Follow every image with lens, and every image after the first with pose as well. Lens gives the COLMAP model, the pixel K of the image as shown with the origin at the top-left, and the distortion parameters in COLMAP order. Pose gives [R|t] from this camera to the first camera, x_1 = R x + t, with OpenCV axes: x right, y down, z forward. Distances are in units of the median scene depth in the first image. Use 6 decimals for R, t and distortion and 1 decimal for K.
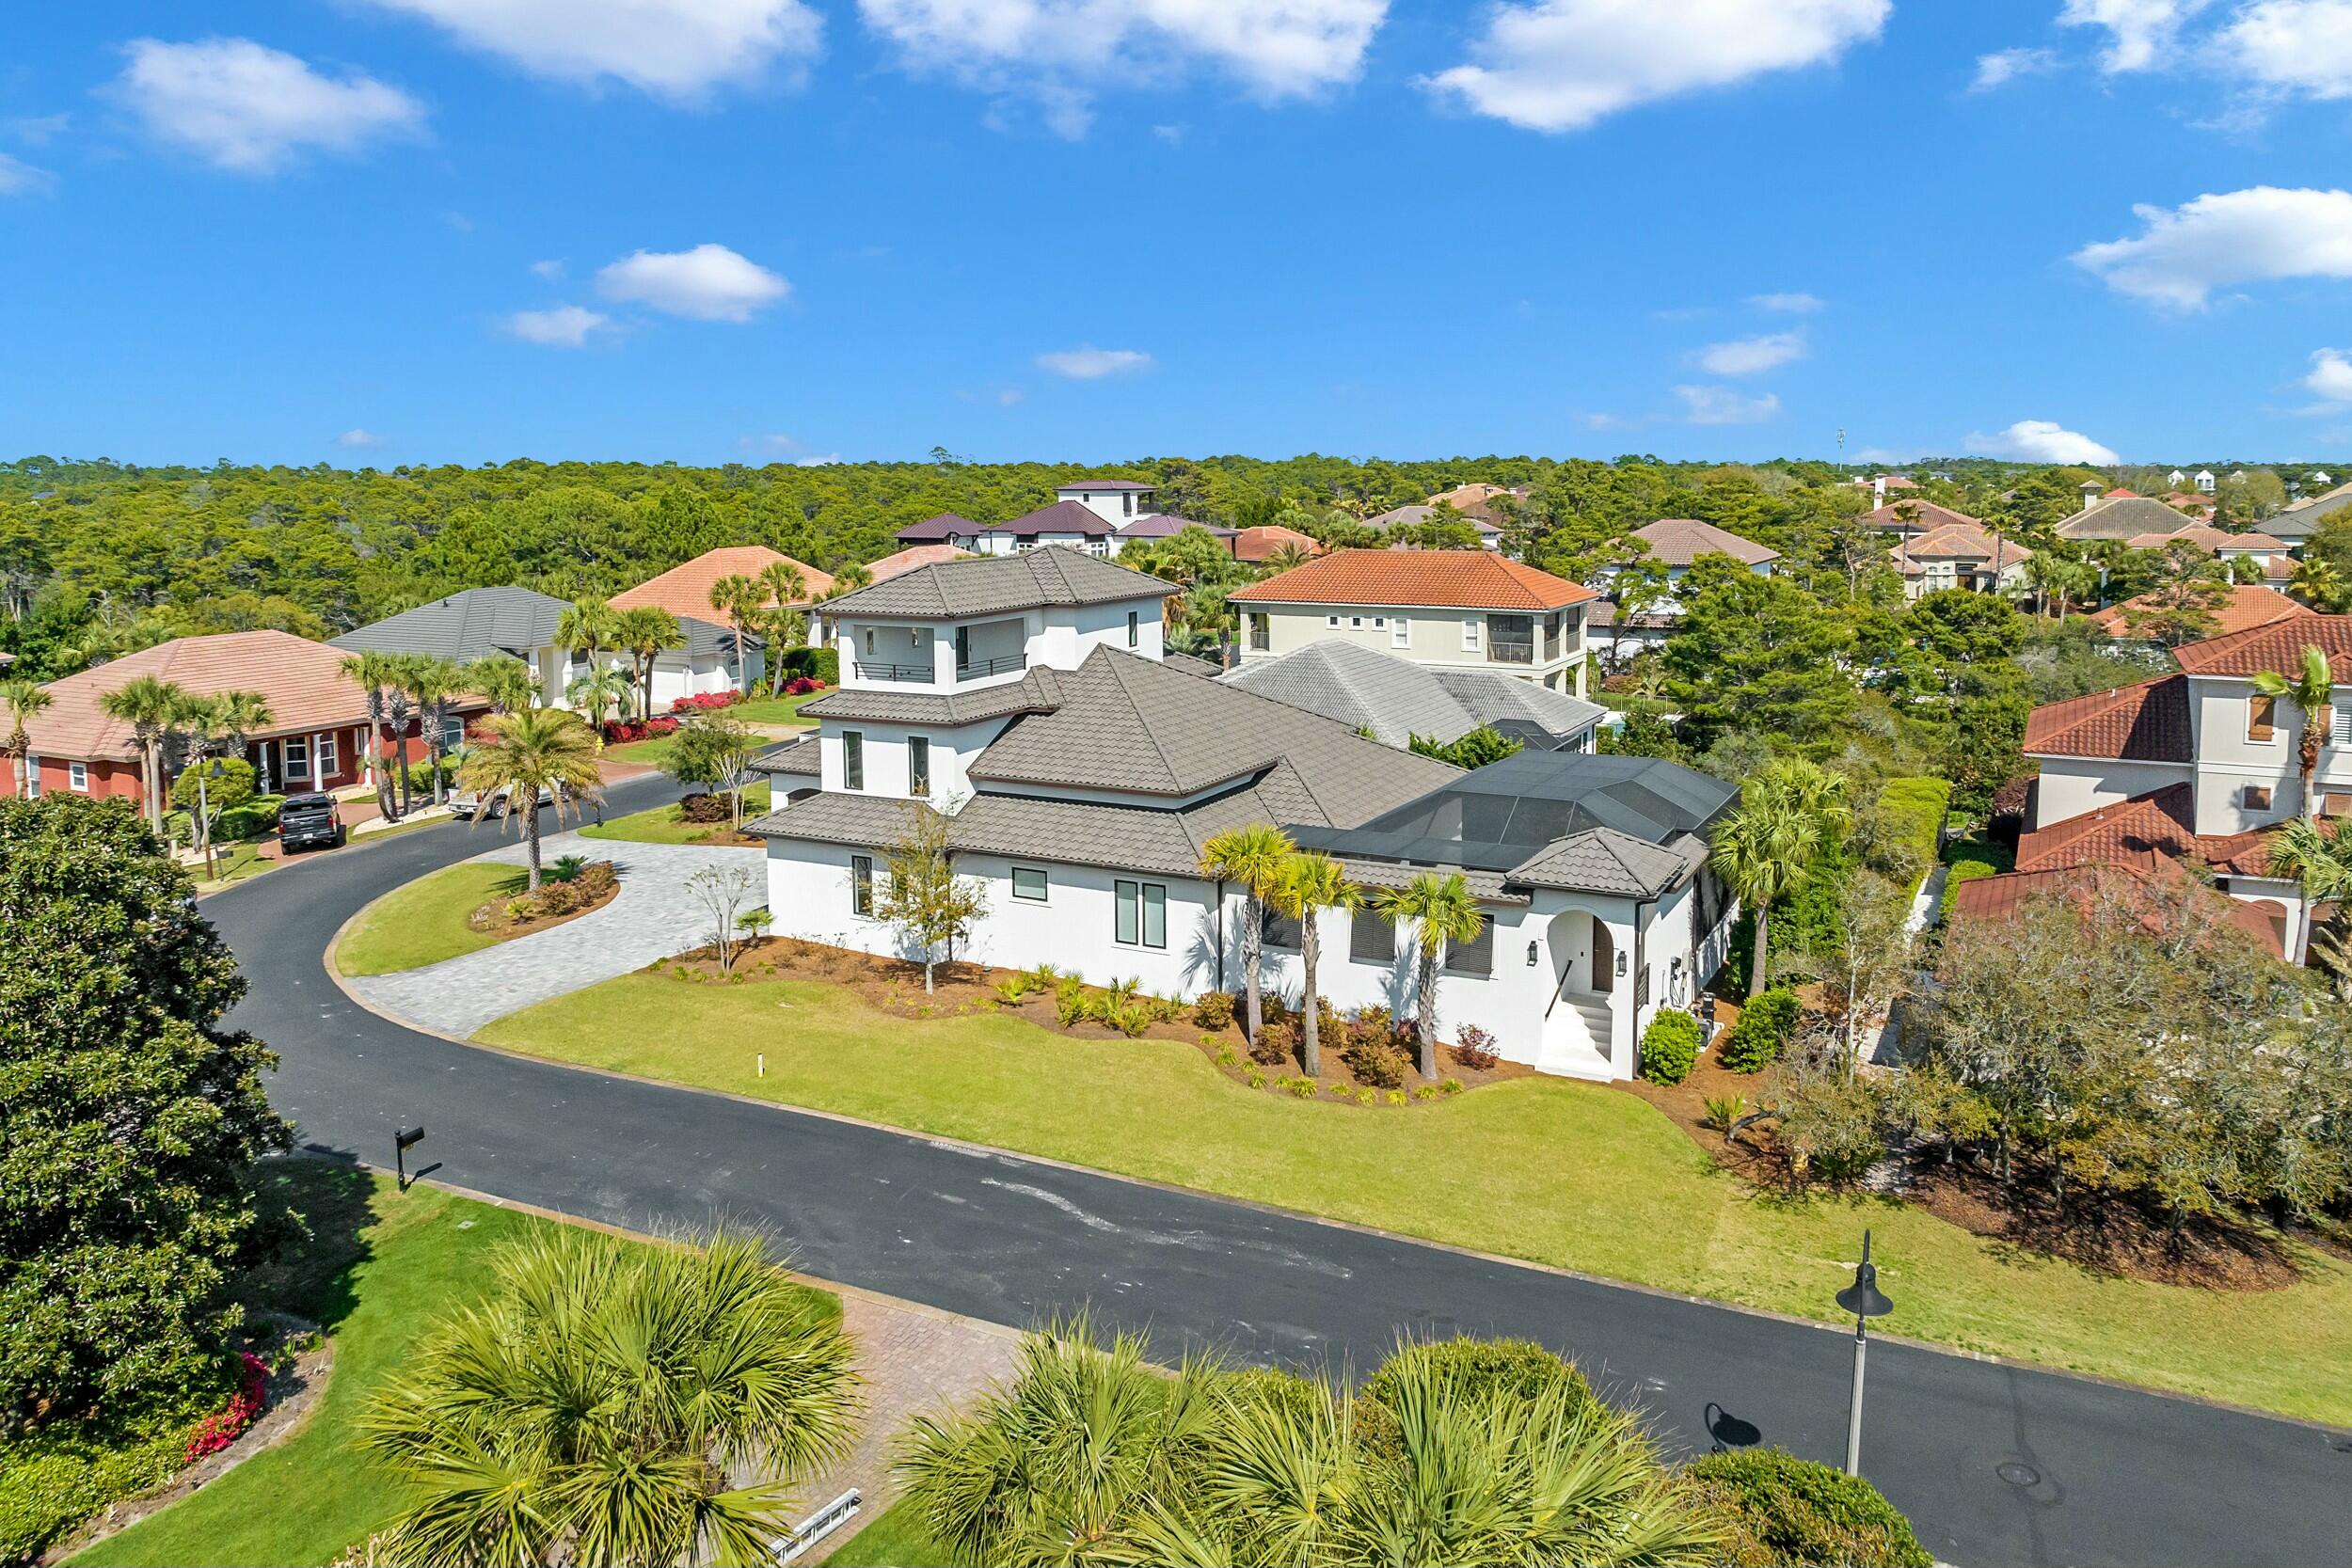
lens RADIAL K [[1672.1, 0, 1178.2], [0, 1672.1, 785.6], [0, 0, 1]] dist [-0.038556, -0.002278]
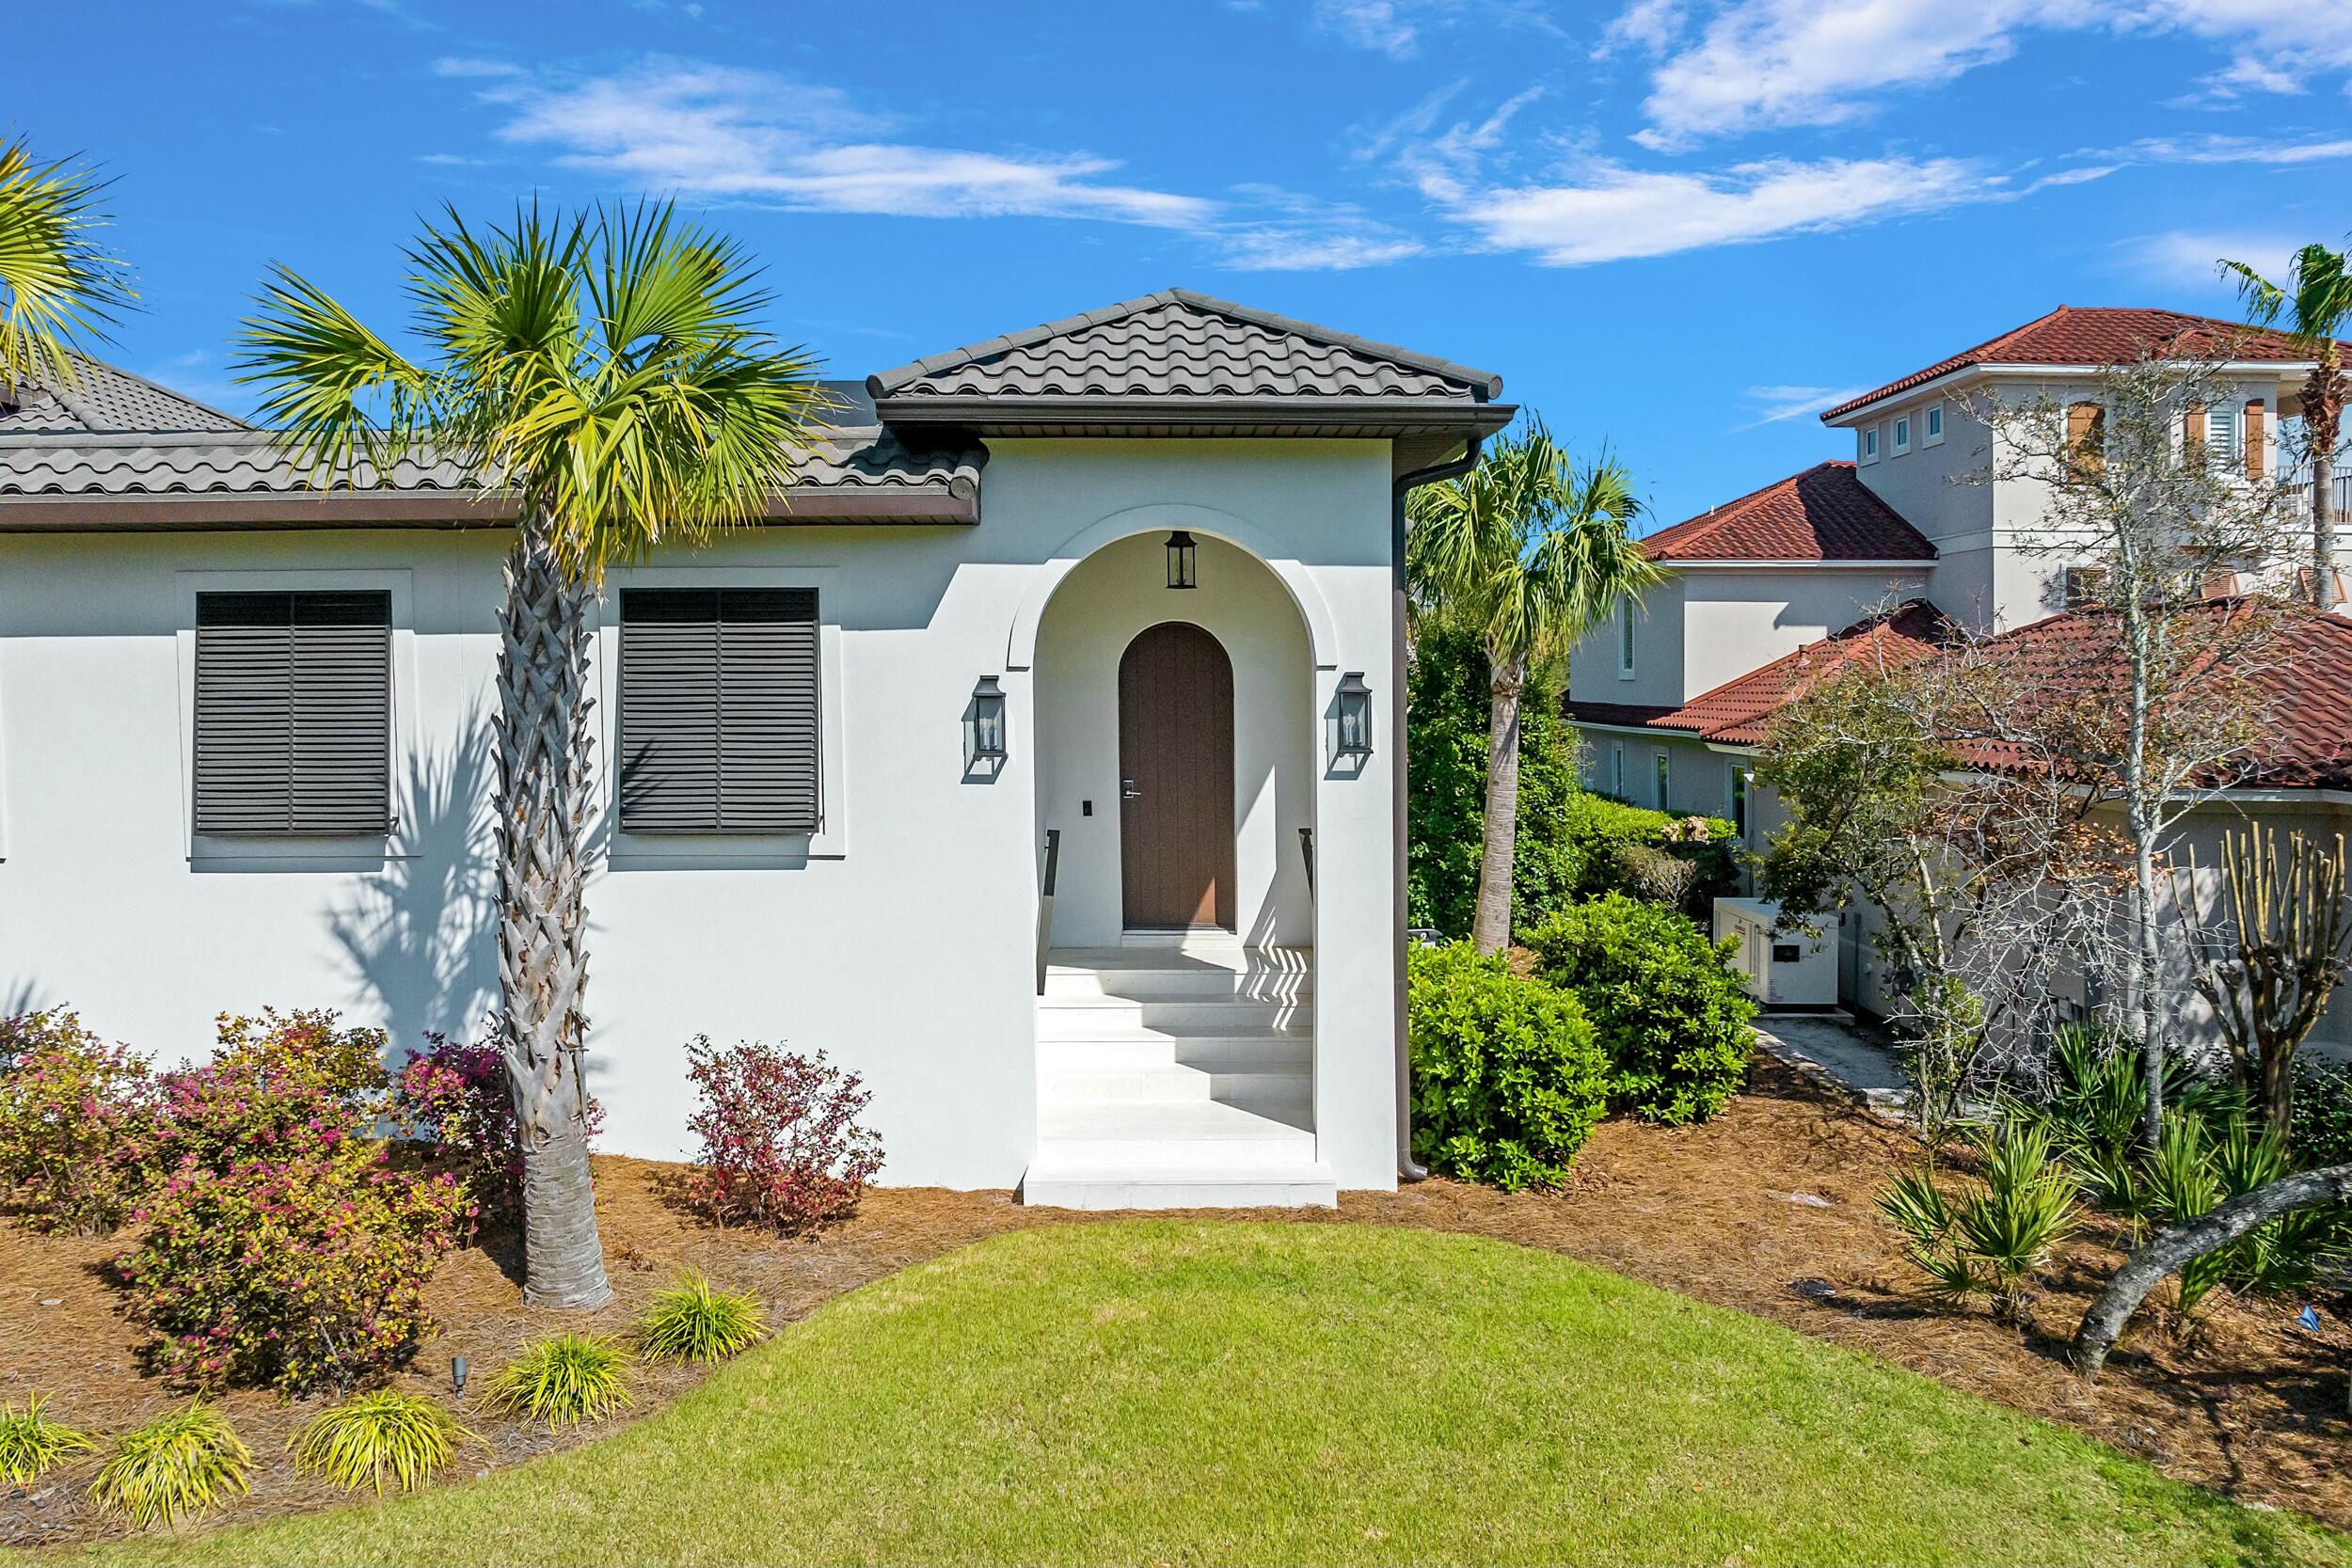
lens RADIAL K [[1672.1, 0, 1178.2], [0, 1672.1, 785.6], [0, 0, 1]] dist [-0.038556, -0.002278]
pose [[0.867702, -0.006770, 0.497039, 0.115066], [0.078992, 0.989080, -0.124426, 0.144249], [-0.490769, 0.147227, 0.858761, 0.783829]]
